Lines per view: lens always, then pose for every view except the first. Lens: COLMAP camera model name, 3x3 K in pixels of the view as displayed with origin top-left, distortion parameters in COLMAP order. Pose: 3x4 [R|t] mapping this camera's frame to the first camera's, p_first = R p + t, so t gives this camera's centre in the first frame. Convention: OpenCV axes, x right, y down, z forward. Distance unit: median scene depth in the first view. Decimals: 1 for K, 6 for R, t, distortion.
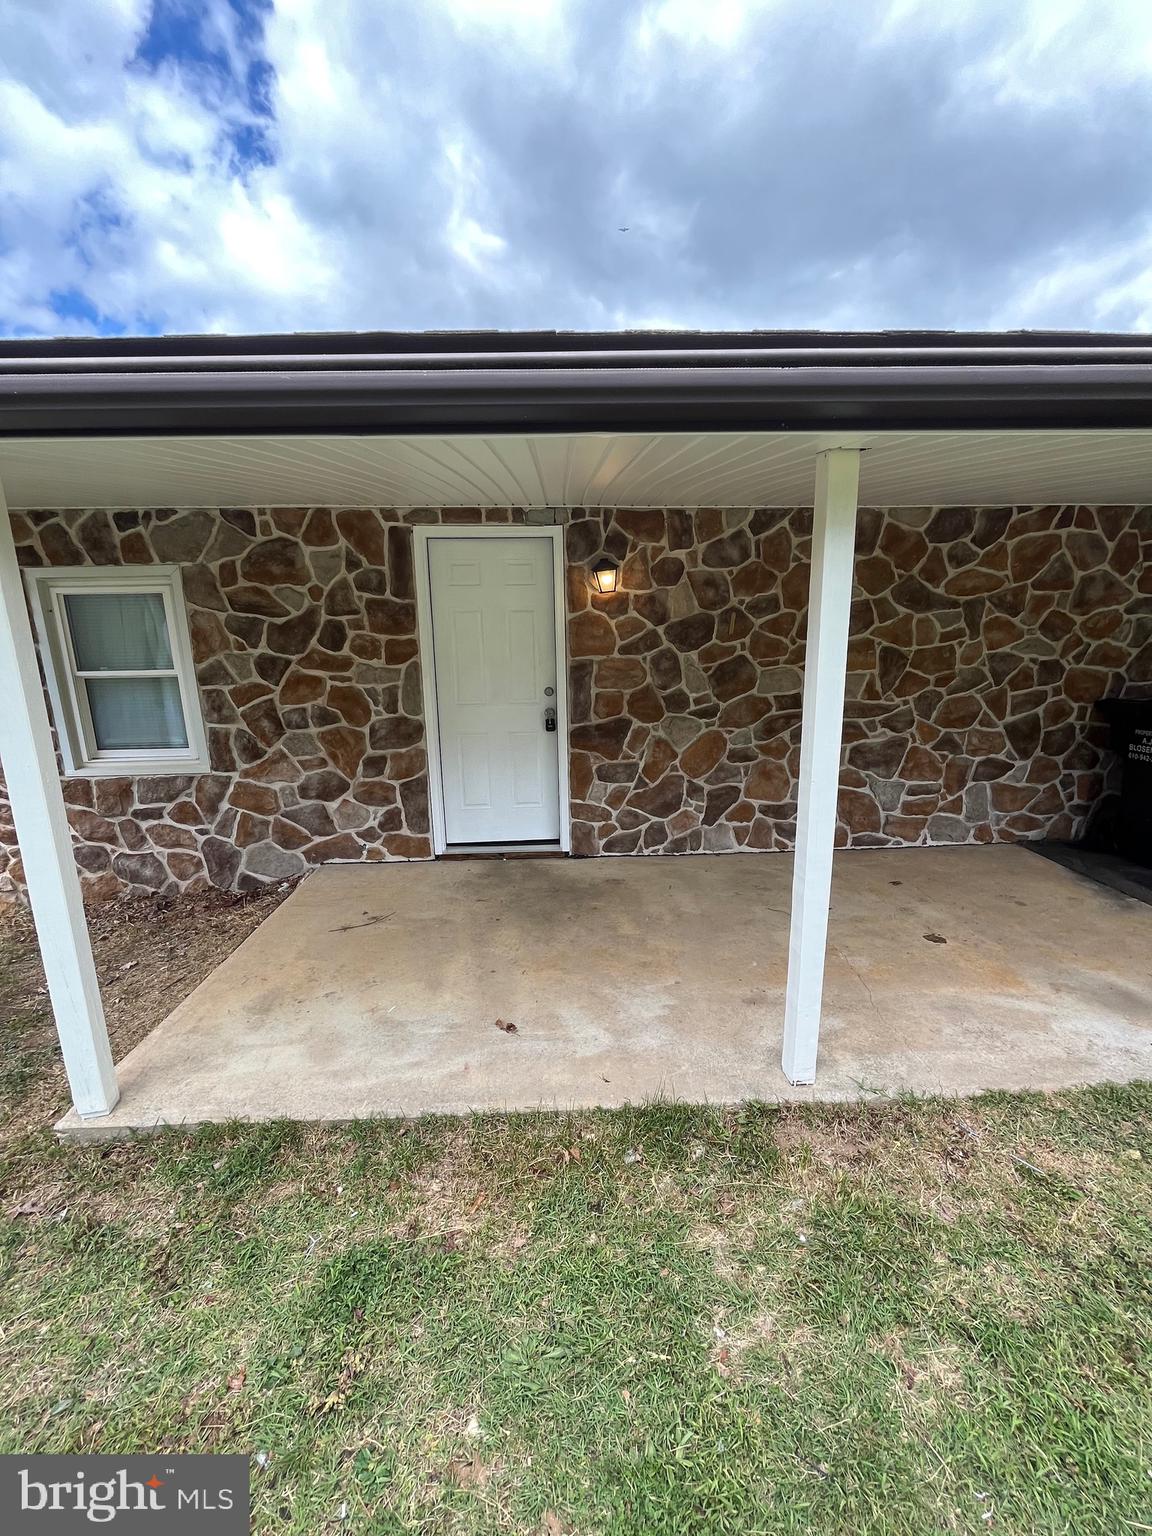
lens RADIAL K [[614.3, 0, 580.7], [0, 614.3, 770.8], [0, 0, 1]] dist [-0.006749, 0.000439]
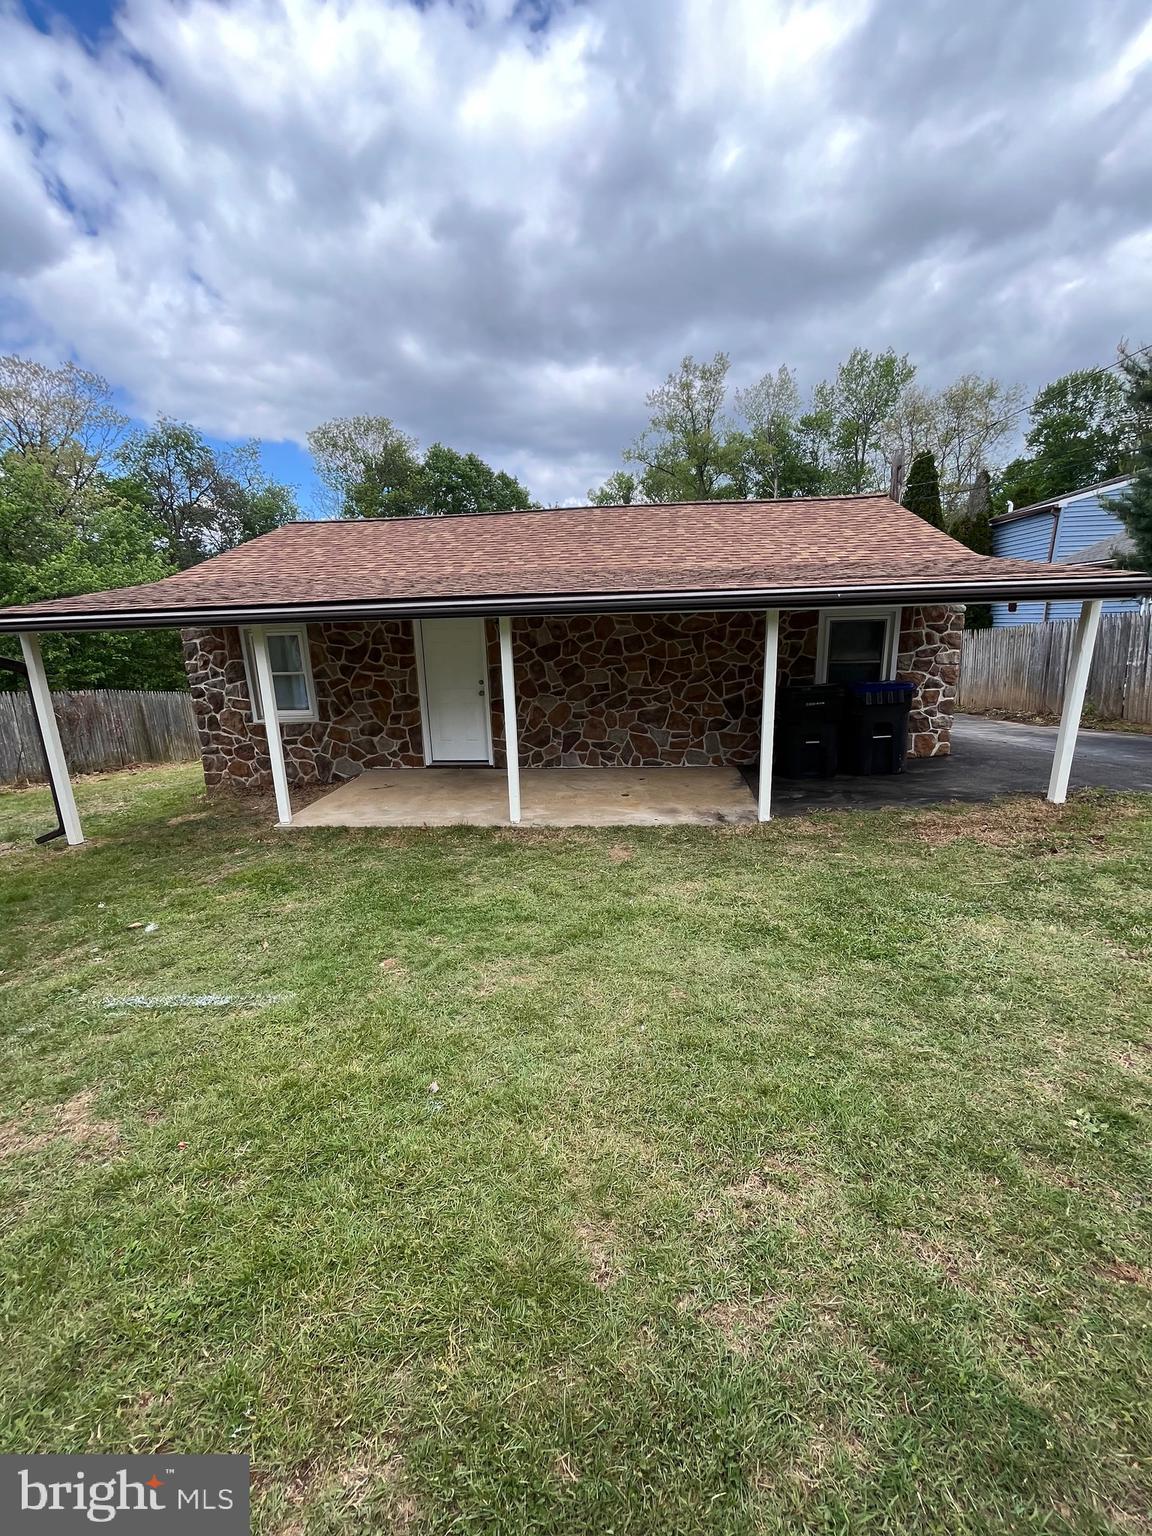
lens RADIAL K [[614.3, 0, 580.7], [0, 614.3, 770.8], [0, 0, 1]] dist [-0.006749, 0.000439]
pose [[0.991264, 0.019219, -0.130482, 0.530645], [-0.015315, 0.999406, 0.030860, 0.089393], [0.130997, -0.028592, 0.990970, -0.916940]]
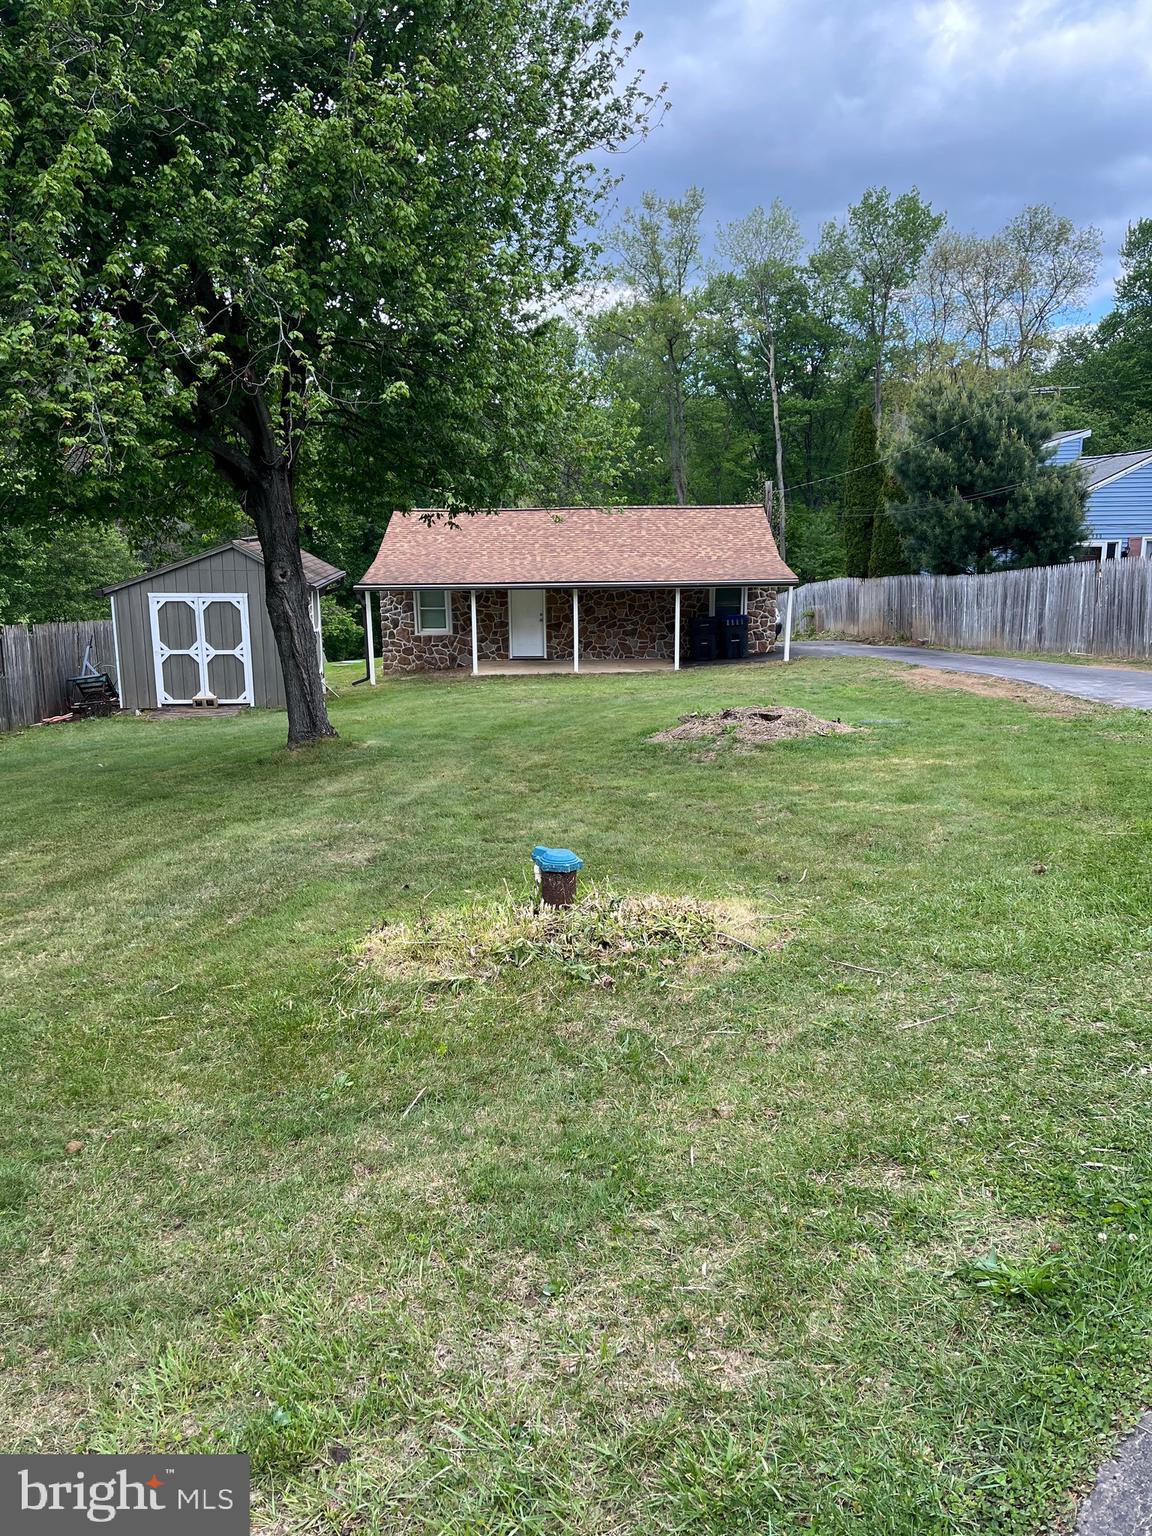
lens RADIAL K [[1140.4, 0, 575.6], [0, 1140.4, 777.8], [0, 0, 1]] dist [0.041992, -0.009200]
pose [[0.999458, 0.014349, -0.029640, 0.384456], [-0.013872, 0.999772, 0.016250, 0.765474], [0.029866, -0.015830, 0.999429, -6.075560]]
